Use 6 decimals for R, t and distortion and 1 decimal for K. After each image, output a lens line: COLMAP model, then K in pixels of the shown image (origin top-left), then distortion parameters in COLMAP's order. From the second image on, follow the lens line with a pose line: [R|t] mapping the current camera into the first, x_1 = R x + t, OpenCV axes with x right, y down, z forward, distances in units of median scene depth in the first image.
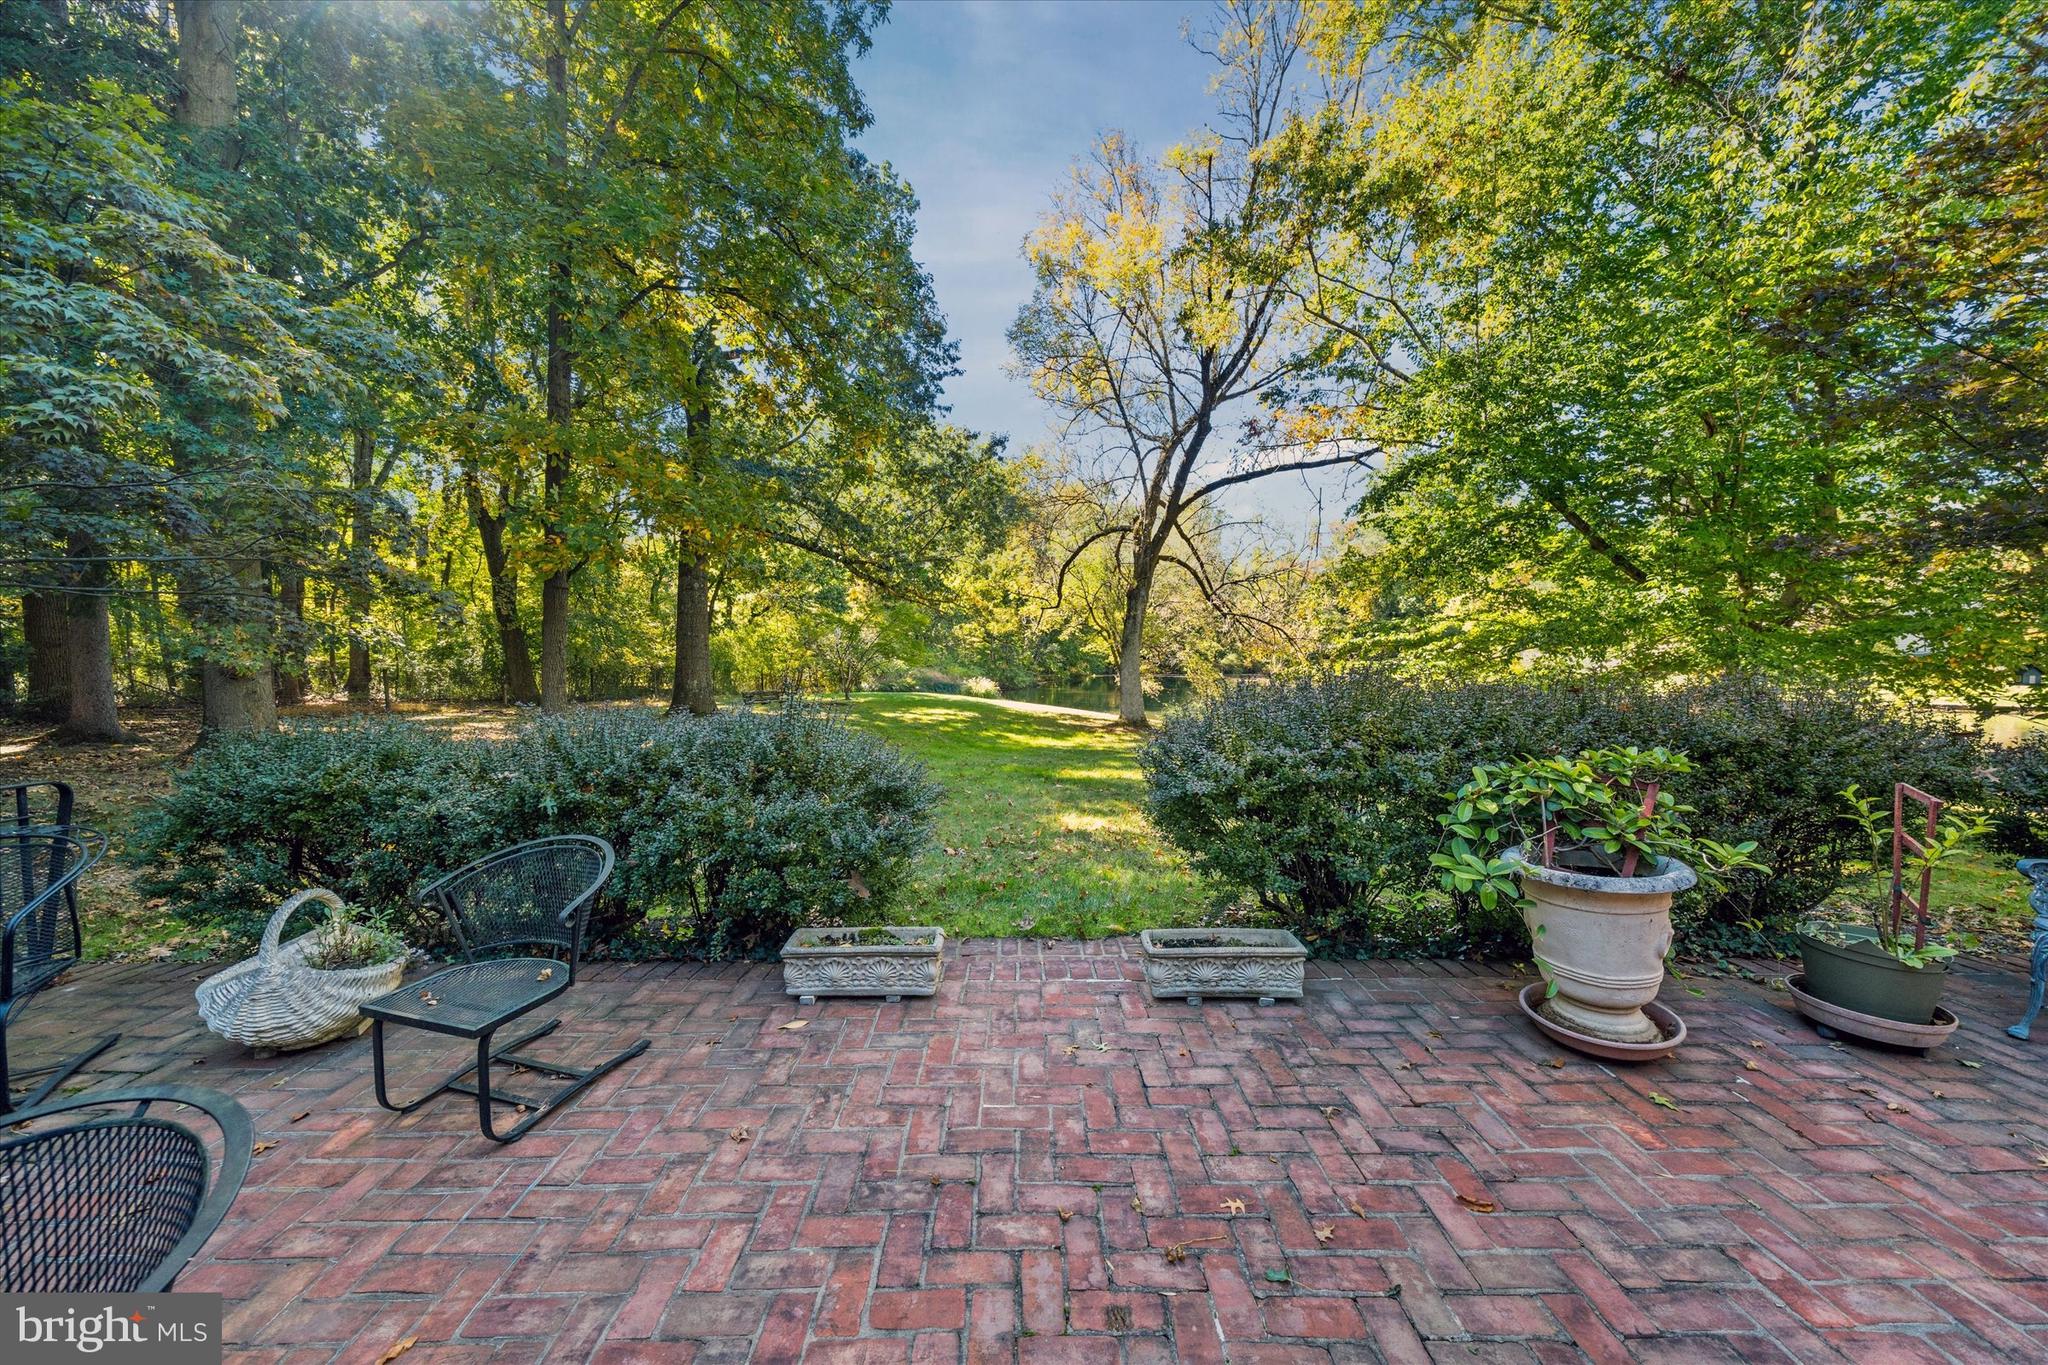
lens RADIAL K [[813.2, 0, 1024.0], [0, 813.2, 682.5], [0, 0, 1]] dist [-0.000594, -0.000096]
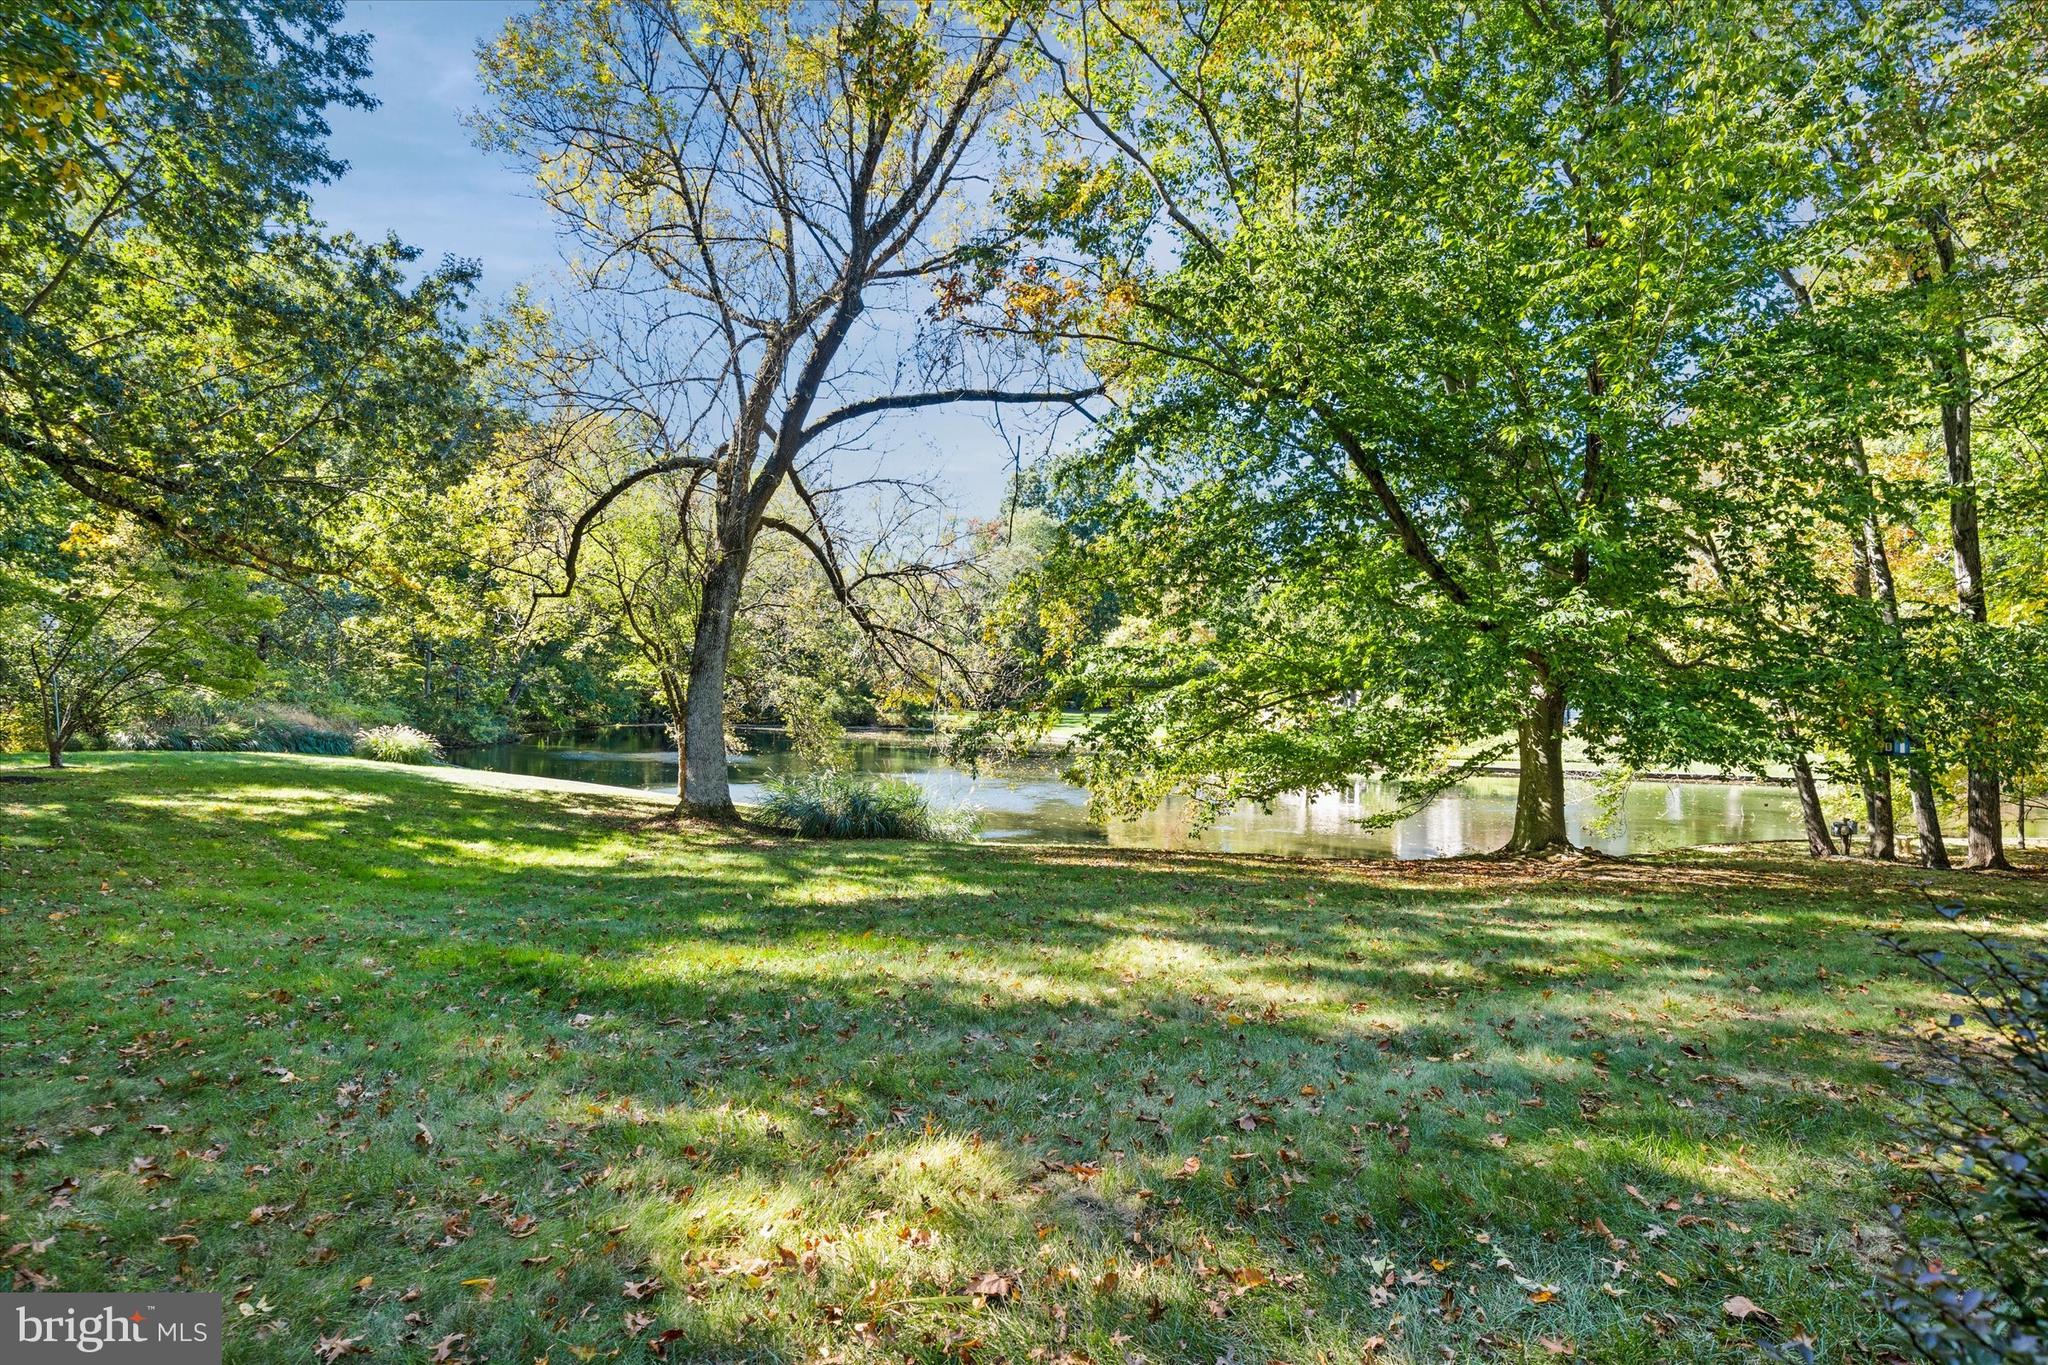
lens RADIAL K [[1062.7, 0, 1024.0], [0, 1062.7, 691.2], [0, 0, 1]] dist [0.000025, 0.000026]
pose [[0.890577, 0.030092, 0.453835, -0.006357], [-0.010131, 0.998874, -0.046352, 0.000063], [-0.454719, 0.036682, 0.889879, 0.243806]]
